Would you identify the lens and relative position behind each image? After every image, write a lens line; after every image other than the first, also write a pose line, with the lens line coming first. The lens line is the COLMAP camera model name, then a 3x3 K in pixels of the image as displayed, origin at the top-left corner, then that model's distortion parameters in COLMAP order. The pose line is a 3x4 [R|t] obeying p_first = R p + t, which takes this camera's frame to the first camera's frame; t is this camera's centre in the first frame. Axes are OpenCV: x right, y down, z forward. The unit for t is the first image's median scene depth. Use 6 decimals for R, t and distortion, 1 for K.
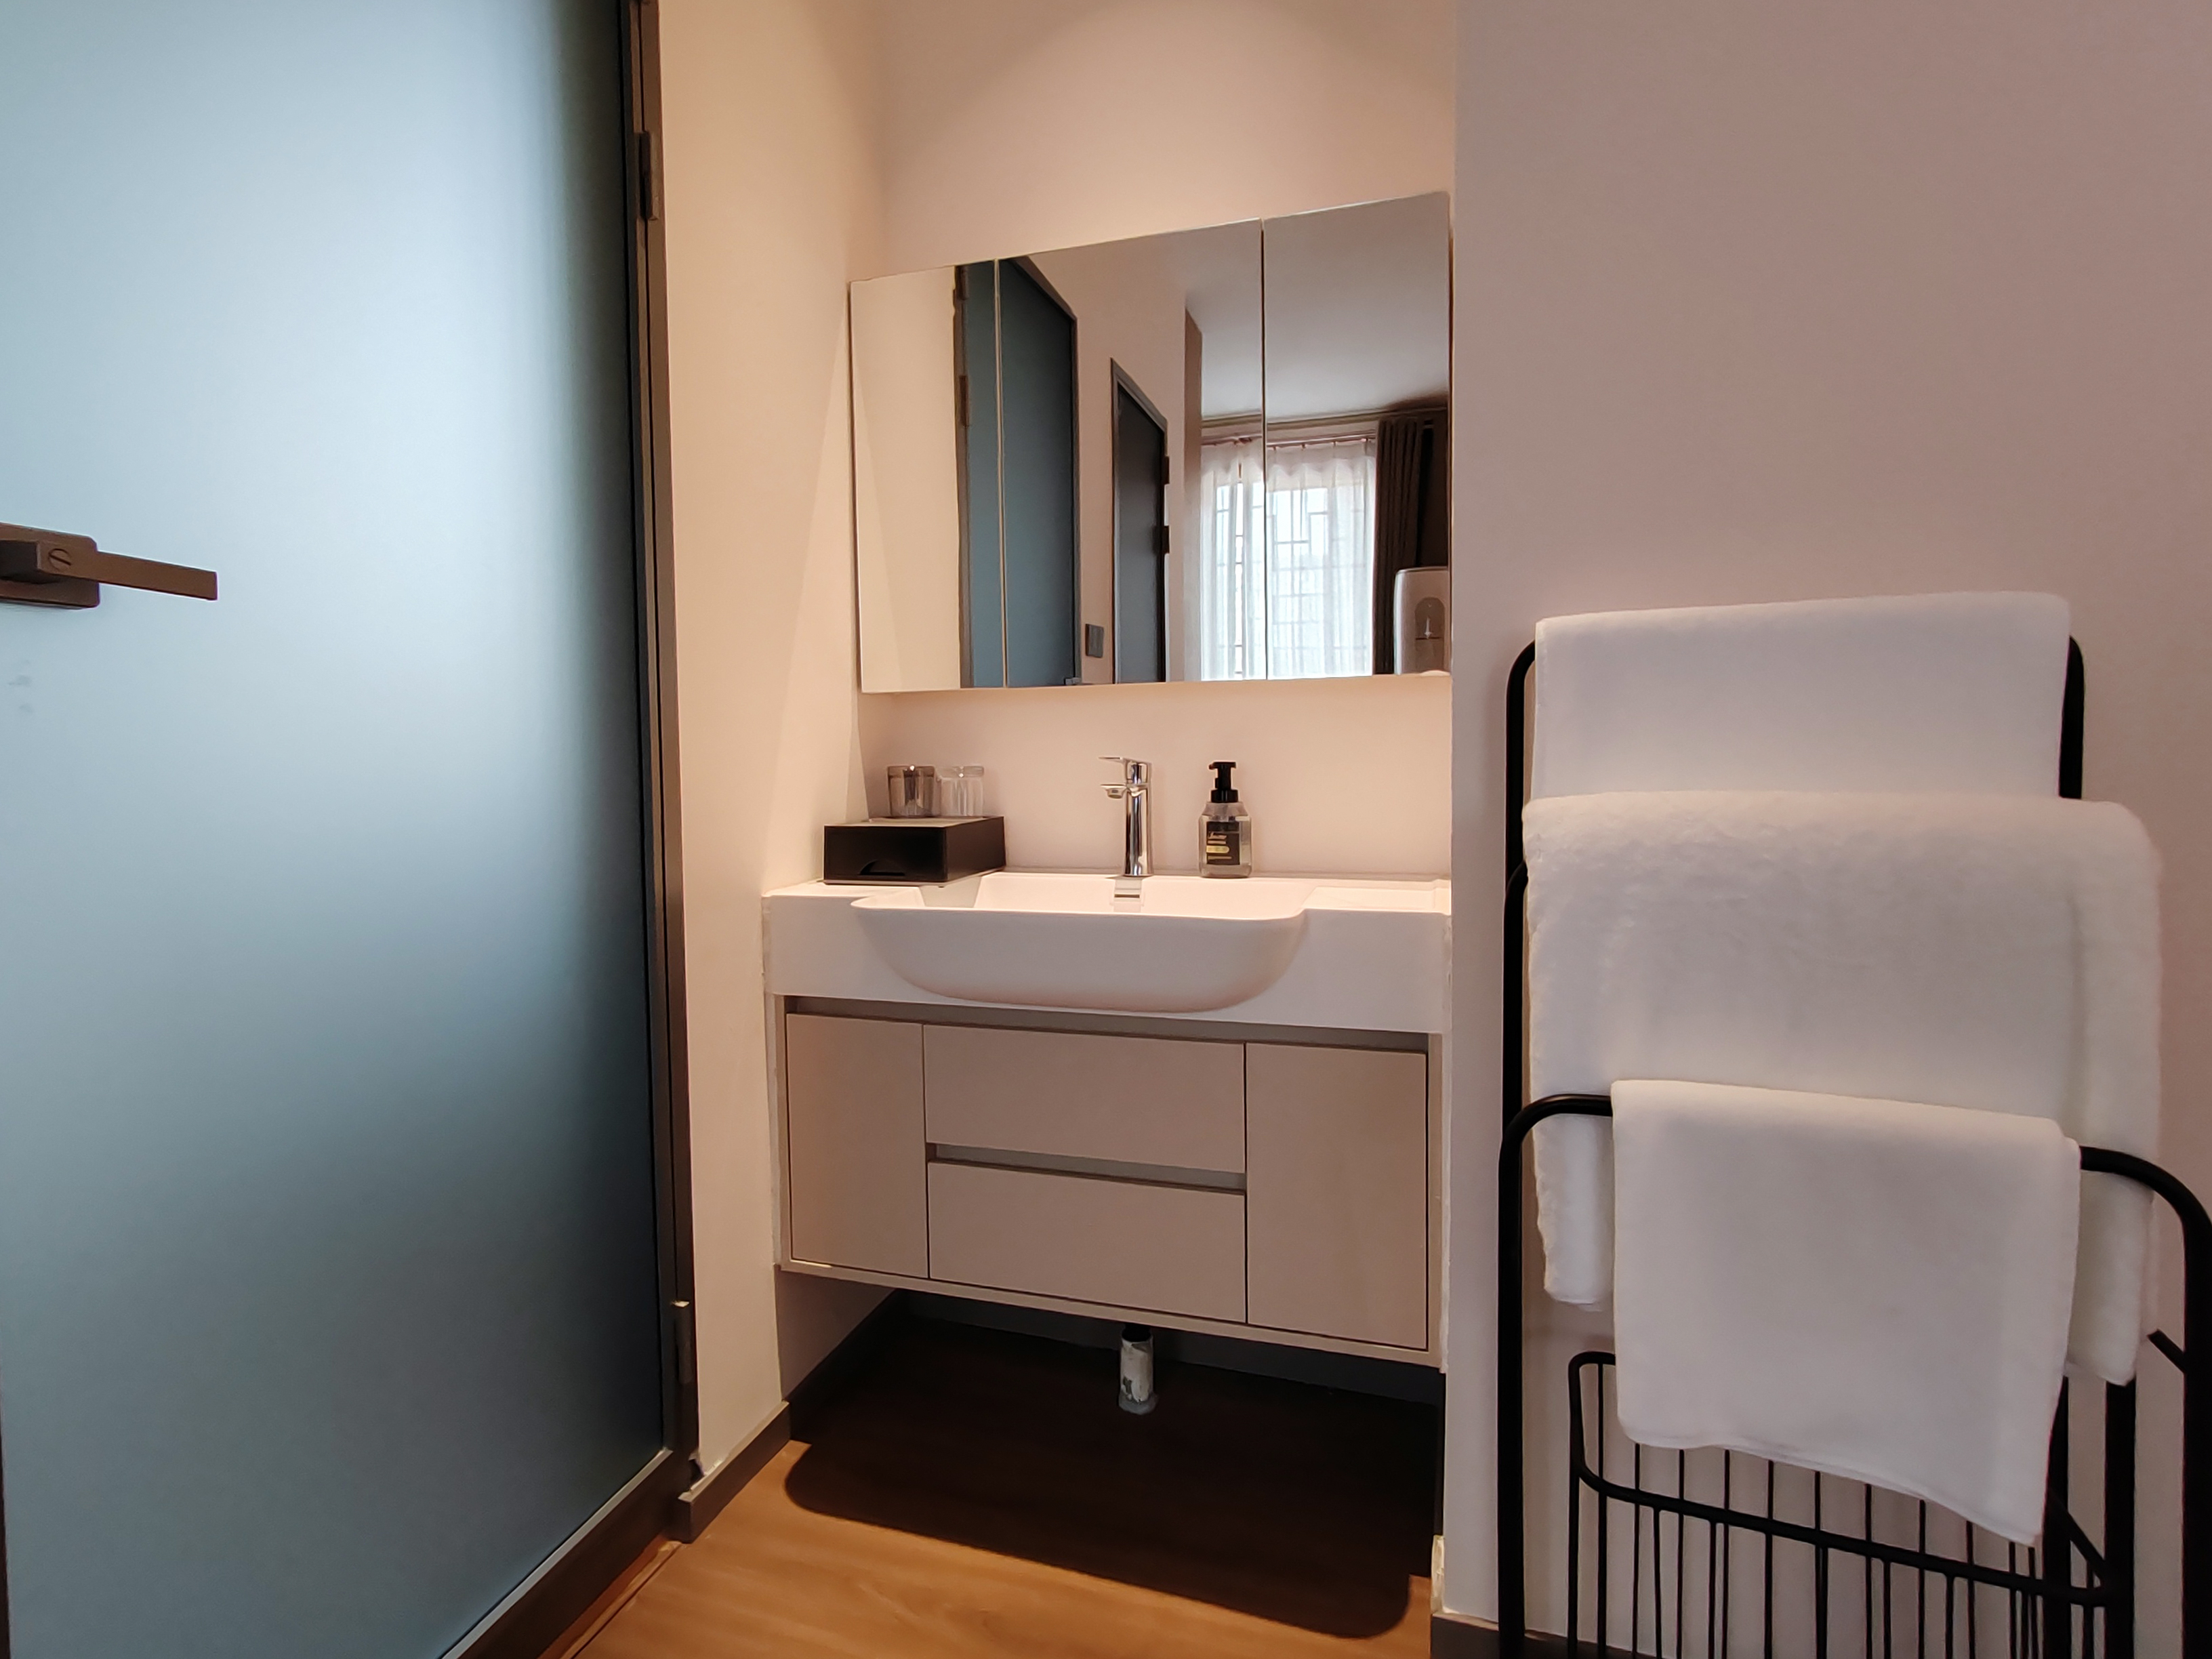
lens RADIAL K [[1042.0, 0, 1102.6], [0, 1042.0, 827.5], [0, 0, 1]] dist [0.013642, -0.003087]
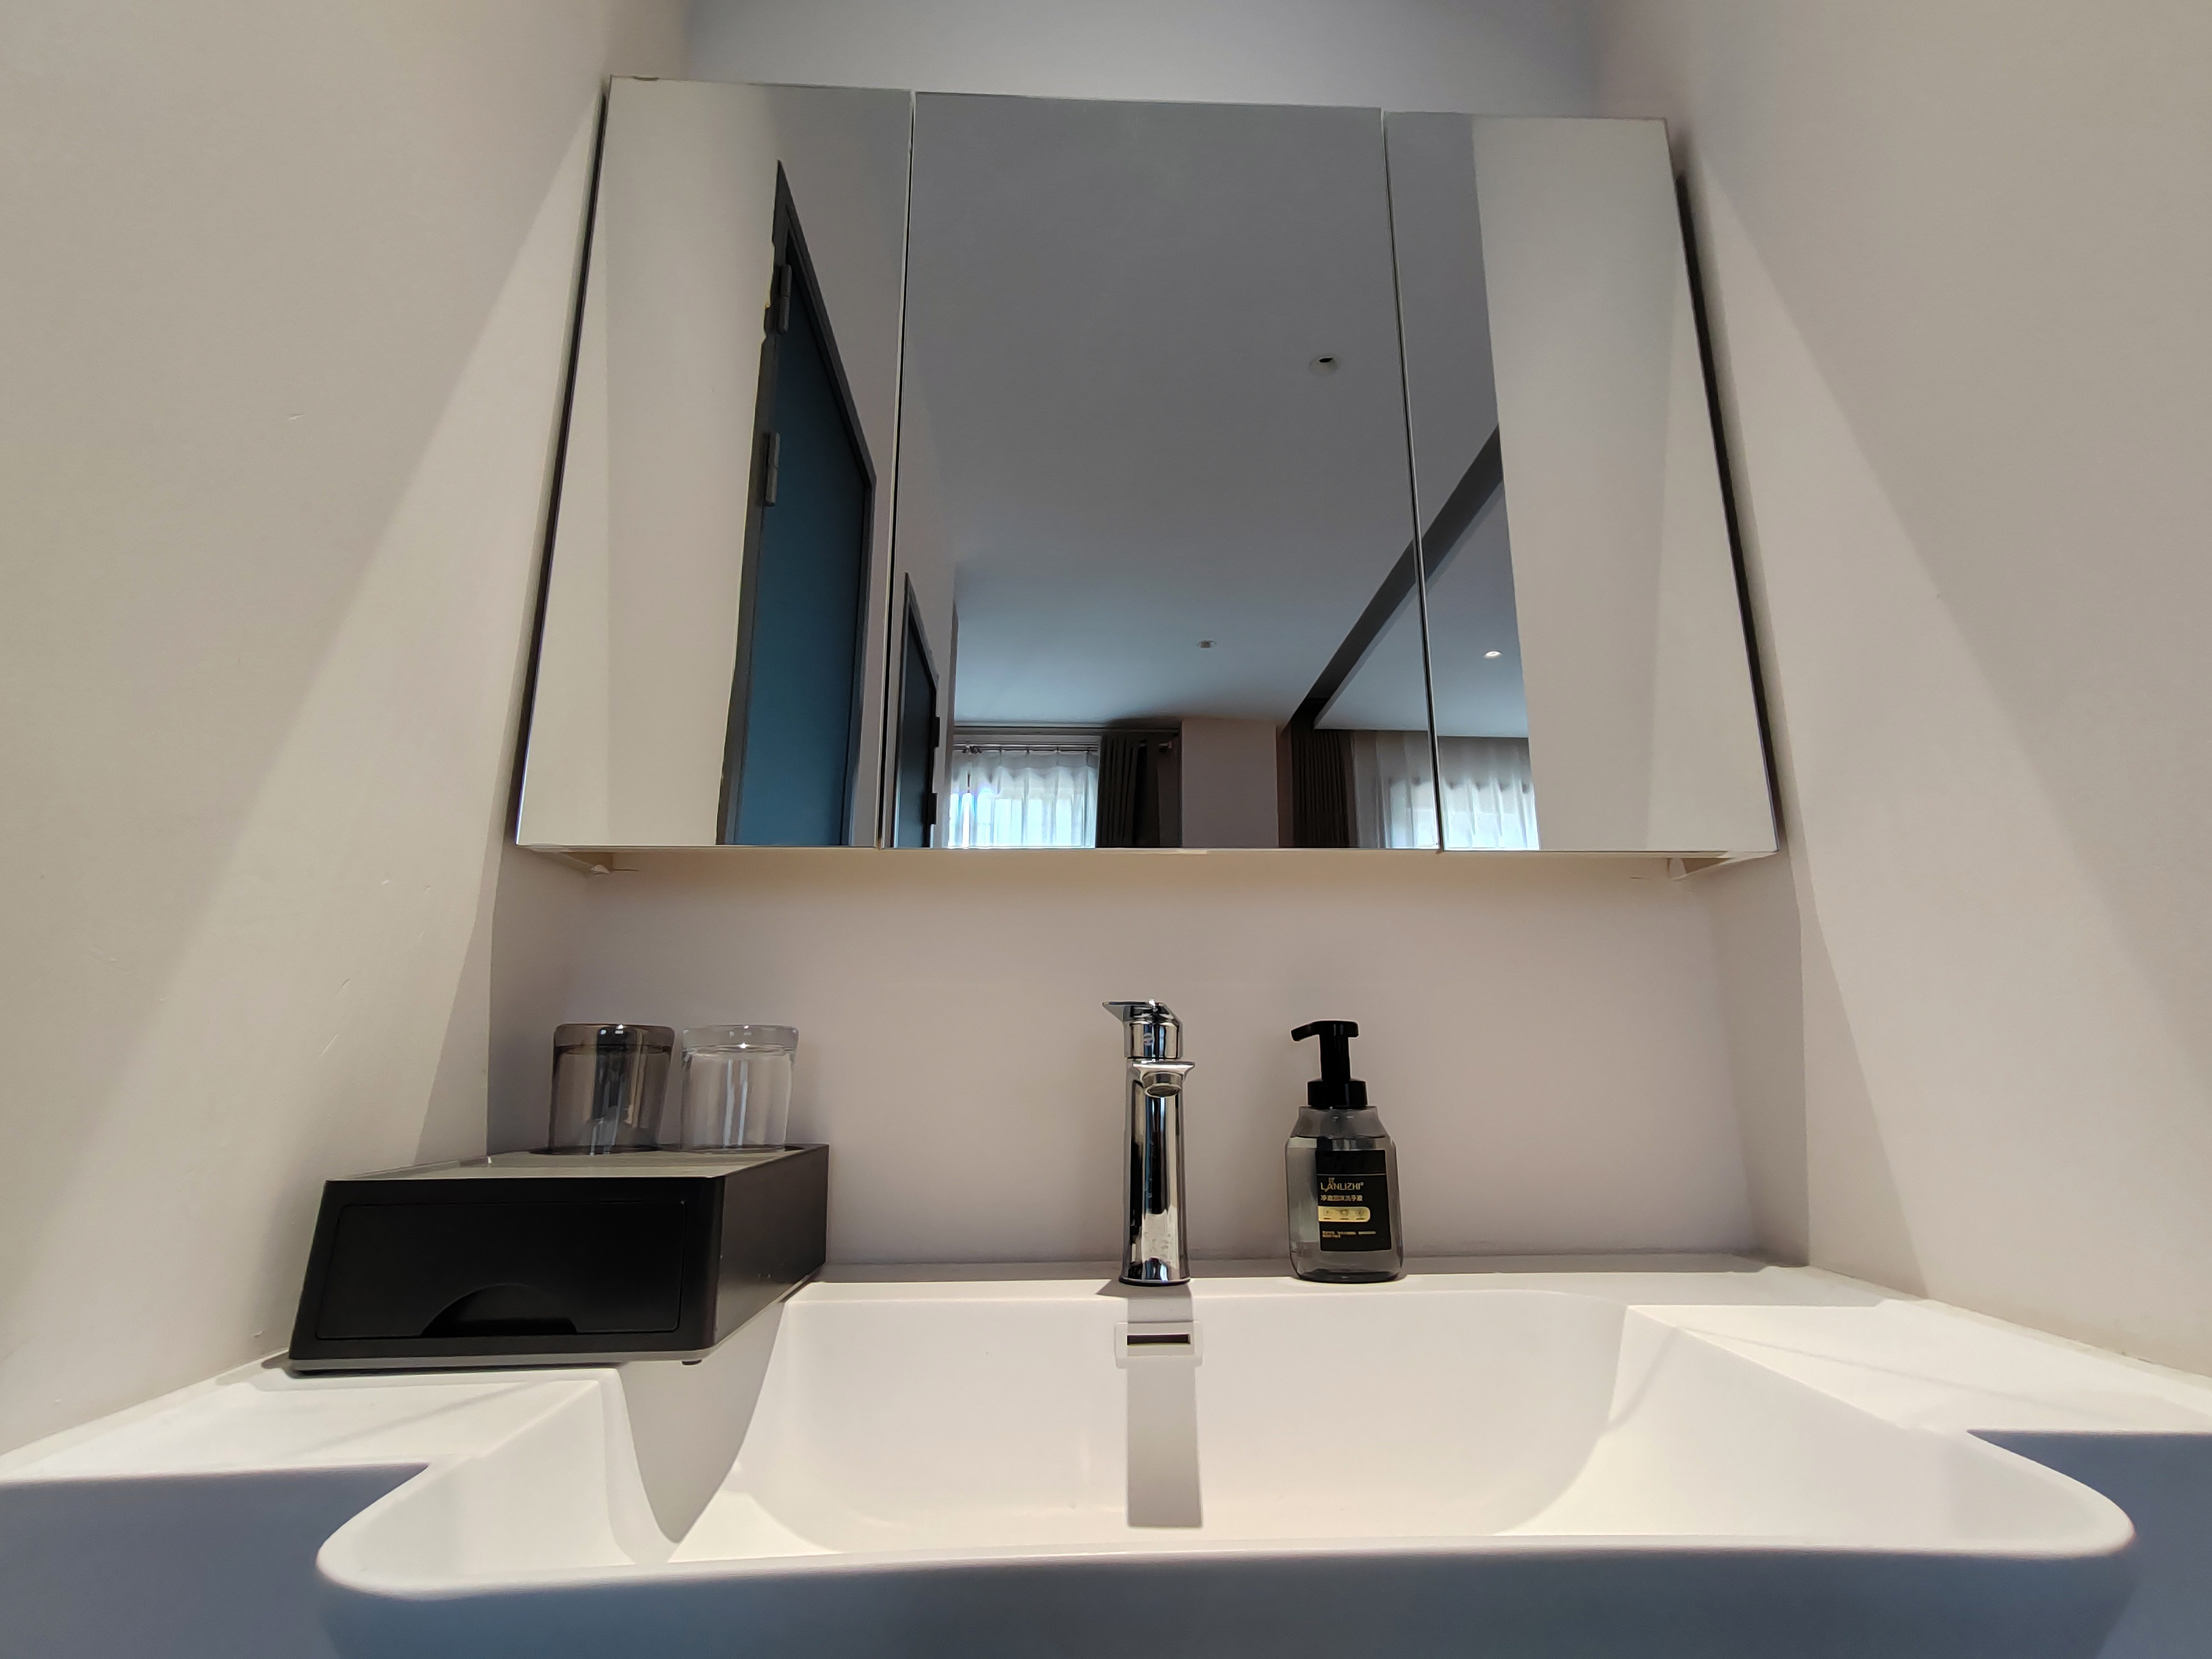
lens RADIAL K [[1010.5, 0, 1114.2], [0, 1010.5, 837.9], [0, 0, 1]] dist [0.002983, 0.000172]
pose [[0.948318, 0.077442, 0.307727, -0.132473], [0.014754, 0.957953, -0.286546, -0.011257], [-0.316978, 0.276277, 0.907301, 0.574517]]
